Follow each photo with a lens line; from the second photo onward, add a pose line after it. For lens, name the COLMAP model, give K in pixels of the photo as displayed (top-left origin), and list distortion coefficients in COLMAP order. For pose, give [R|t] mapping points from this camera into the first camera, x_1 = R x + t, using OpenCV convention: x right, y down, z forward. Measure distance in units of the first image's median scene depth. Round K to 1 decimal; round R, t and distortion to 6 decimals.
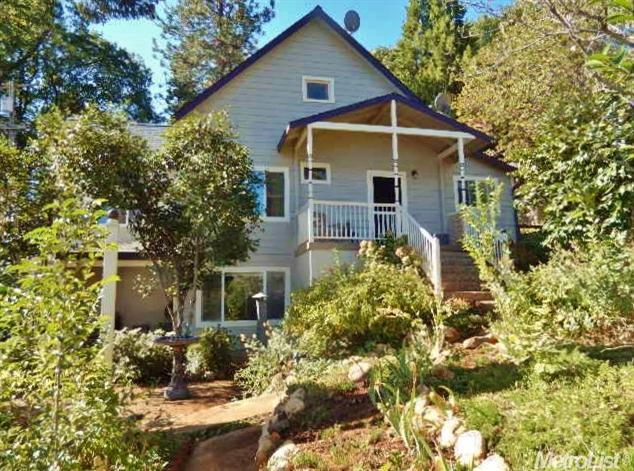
lens RADIAL K [[485.6, 0, 317.9], [0, 485.6, 229.8], [0, 0, 1]] dist [0.001842, -0.007564]
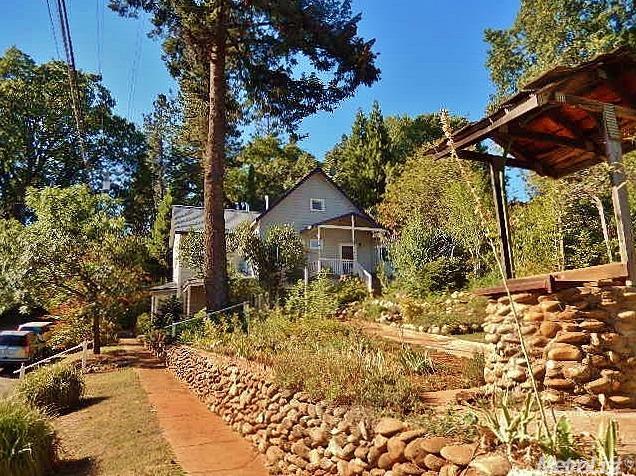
lens RADIAL K [[487.1, 0, 318.9], [0, 487.1, 236.4], [0, 0, 1]] dist [0.001842, -0.007564]
pose [[0.990532, 0.020843, 0.135691, -0.309157], [-0.013223, 0.998297, -0.056819, -0.027361], [-0.136644, 0.054487, 0.989121, -1.243721]]
